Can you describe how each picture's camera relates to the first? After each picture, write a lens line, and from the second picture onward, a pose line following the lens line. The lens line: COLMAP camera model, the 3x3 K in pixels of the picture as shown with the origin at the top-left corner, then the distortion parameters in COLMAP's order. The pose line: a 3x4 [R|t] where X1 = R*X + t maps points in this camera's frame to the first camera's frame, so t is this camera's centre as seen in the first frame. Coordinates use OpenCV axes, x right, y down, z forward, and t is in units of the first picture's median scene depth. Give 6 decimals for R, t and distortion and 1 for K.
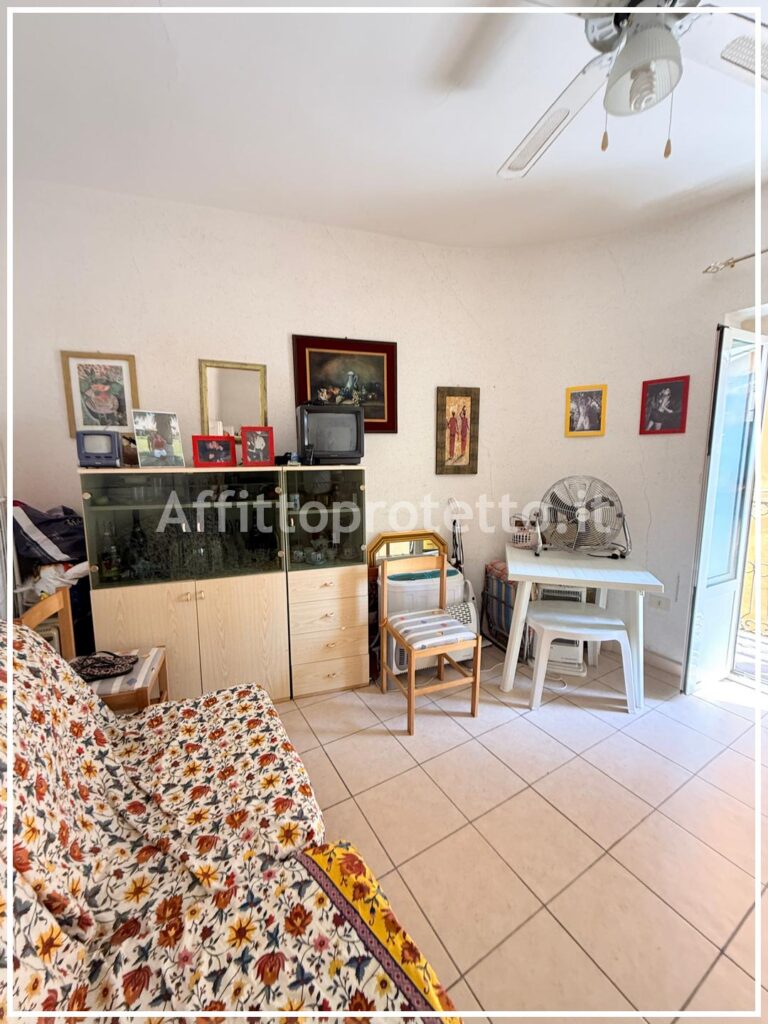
lens RADIAL K [[407.3, 0, 384.3], [0, 407.3, 509.2], [0, 0, 1]] dist [0.001170, -0.000358]
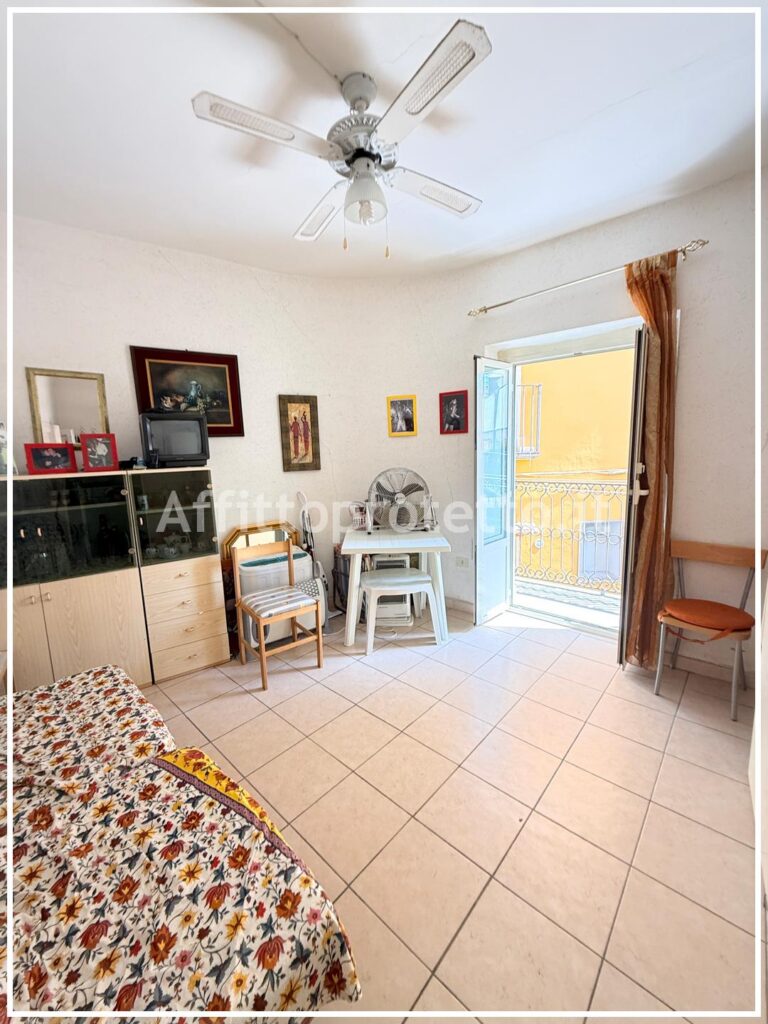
lens RADIAL K [[407.3, 0, 384.3], [0, 407.3, 509.2], [0, 0, 1]] dist [0.001170, -0.000358]
pose [[0.957577, -0.068498, 0.279917, 0.089712], [0.066765, 0.997645, 0.015733, 0.025451], [-0.280336, 0.003623, 0.959895, -0.219573]]
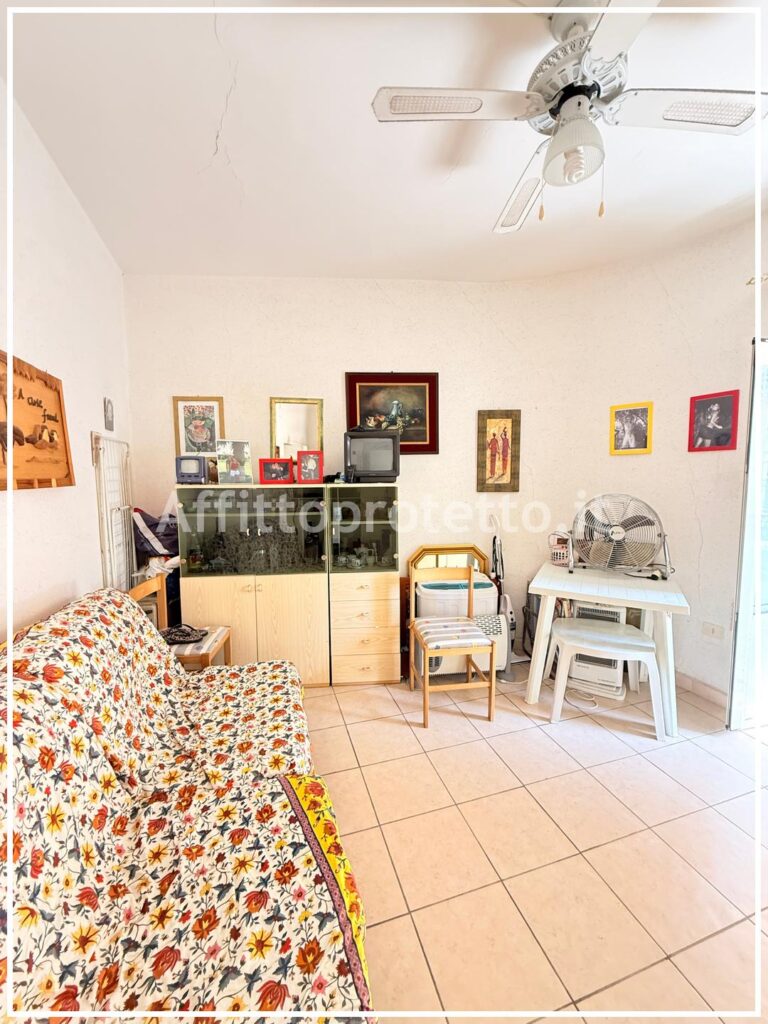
lens RADIAL K [[407.3, 0, 384.3], [0, 407.3, 509.2], [0, 0, 1]] dist [0.001170, -0.000358]
pose [[0.972436, 0.017284, -0.232528, 0.179345], [-0.027950, 0.998699, -0.042654, 0.014369], [0.231488, 0.047978, 0.971654, -0.106375]]
